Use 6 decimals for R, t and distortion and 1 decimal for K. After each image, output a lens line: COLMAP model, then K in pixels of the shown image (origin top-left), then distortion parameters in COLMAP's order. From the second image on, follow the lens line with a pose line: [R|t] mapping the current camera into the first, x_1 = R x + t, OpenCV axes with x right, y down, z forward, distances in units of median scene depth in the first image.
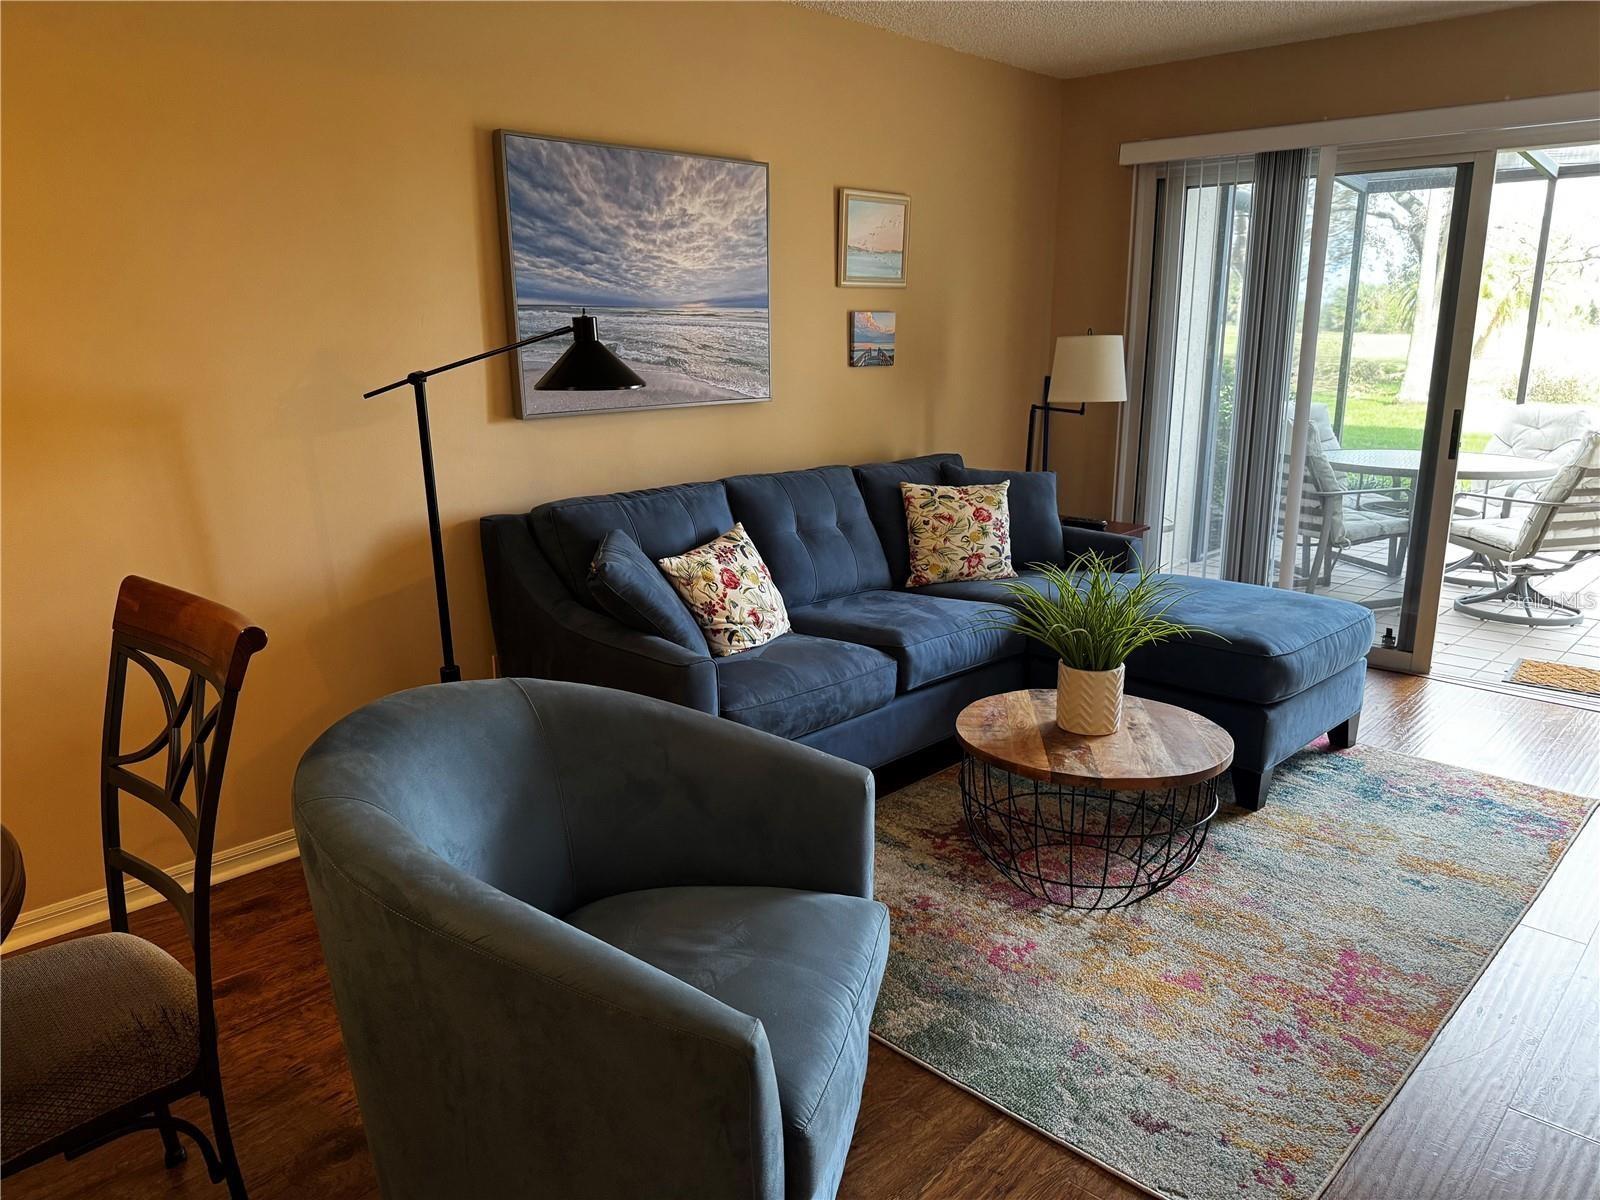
lens RADIAL K [[1128.1, 0, 789.7], [0, 1128.1, 627.2], [0, 0, 1]] dist [0.044454, -0.075742]
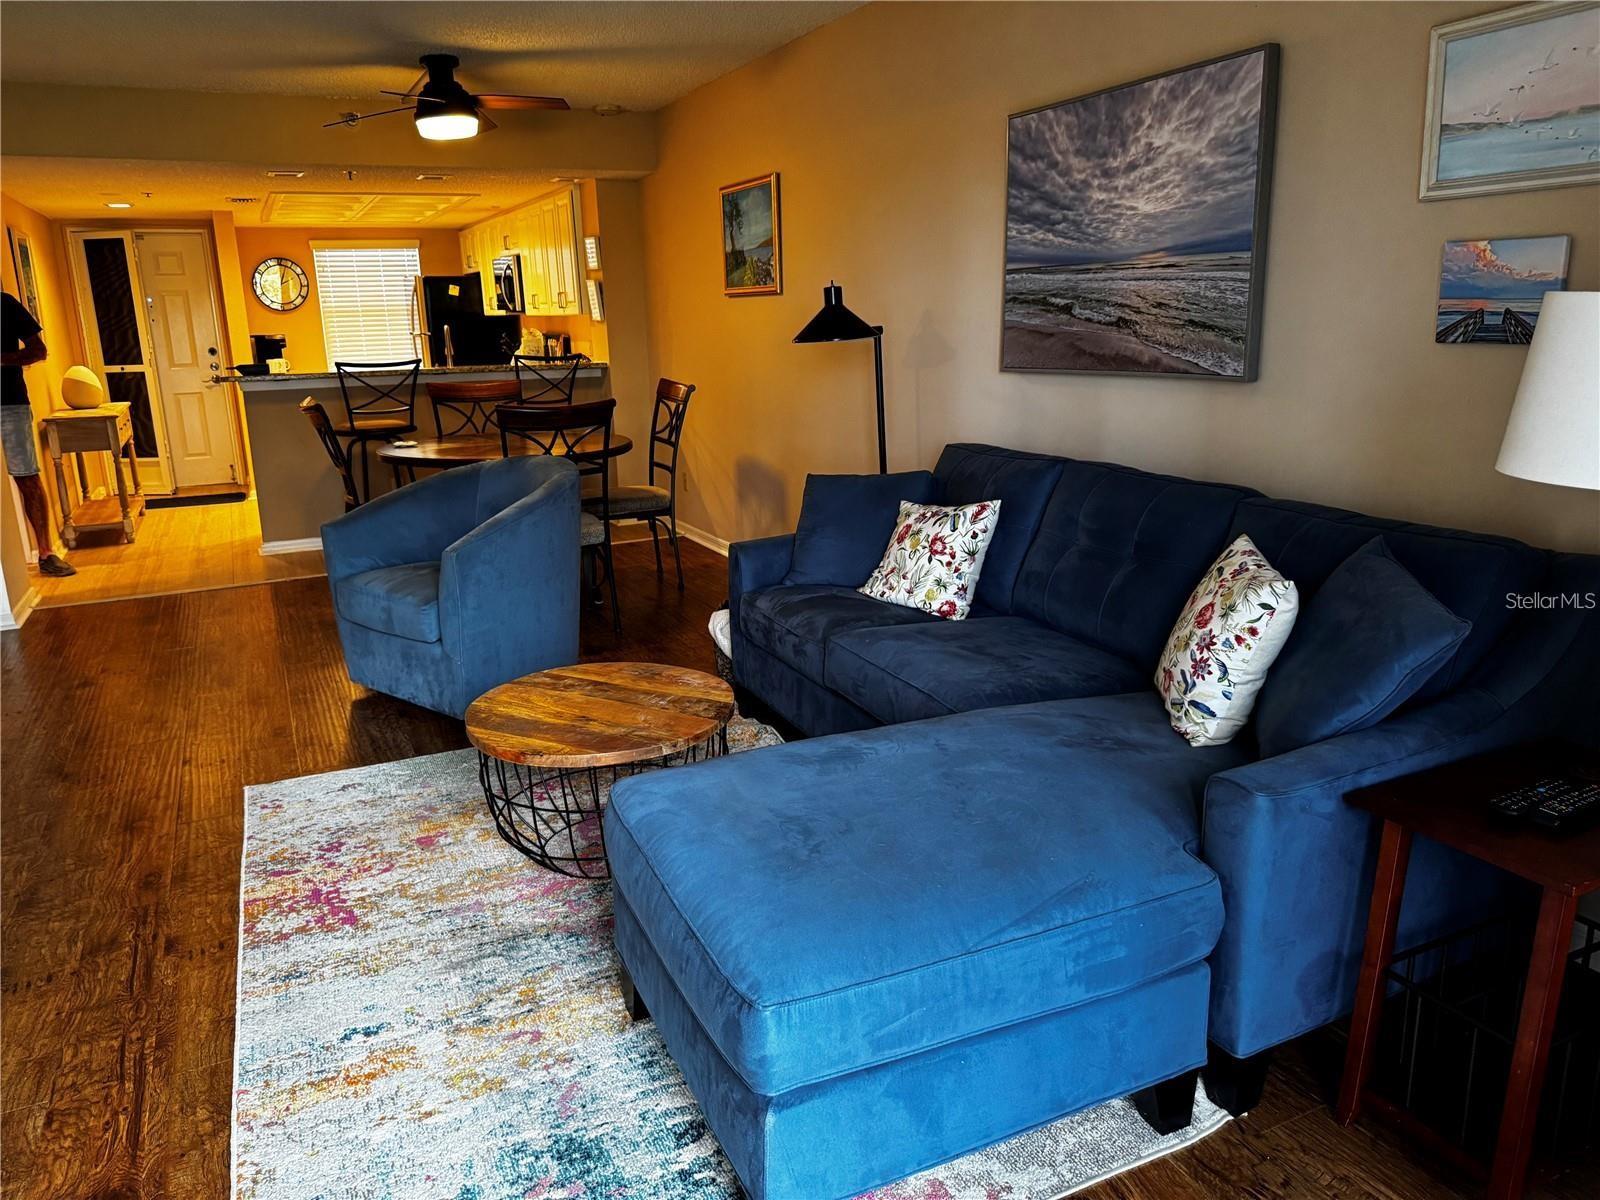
lens RADIAL K [[1128.1, 0, 778.7], [0, 1128.1, 579.7], [0, 0, 1]] dist [0.044454, -0.075742]
pose [[-0.362248, 0.238213, -0.901128, 0.850322], [-0.202968, 0.923430, 0.325700, -0.289811], [0.909714, 0.300885, -0.286161, 1.095715]]
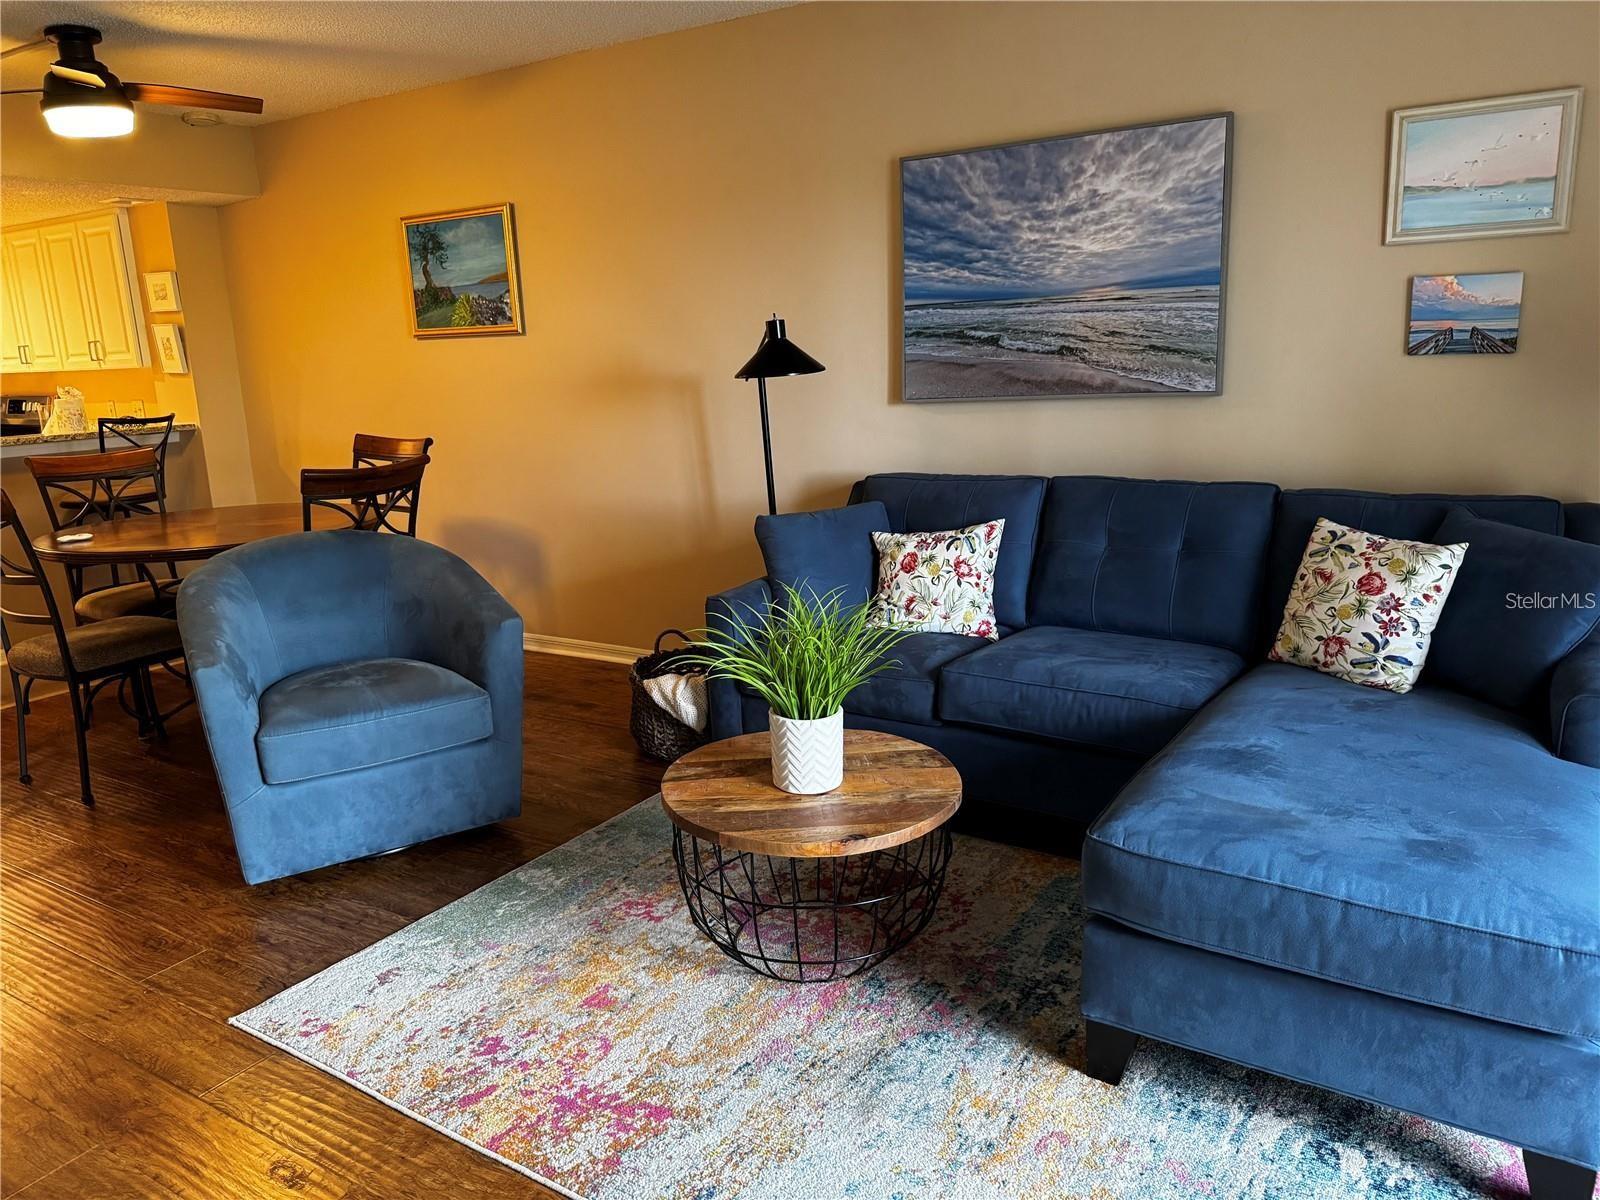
lens RADIAL K [[1128.1, 0, 770.5], [0, 1128.1, 596.9], [0, 0, 1]] dist [0.044454, -0.075742]
pose [[0.191977, 0.217177, -0.957068, 0.840696], [-0.210418, 0.961637, 0.176007, -0.153110], [0.958577, 0.167595, 0.230310, 0.583855]]
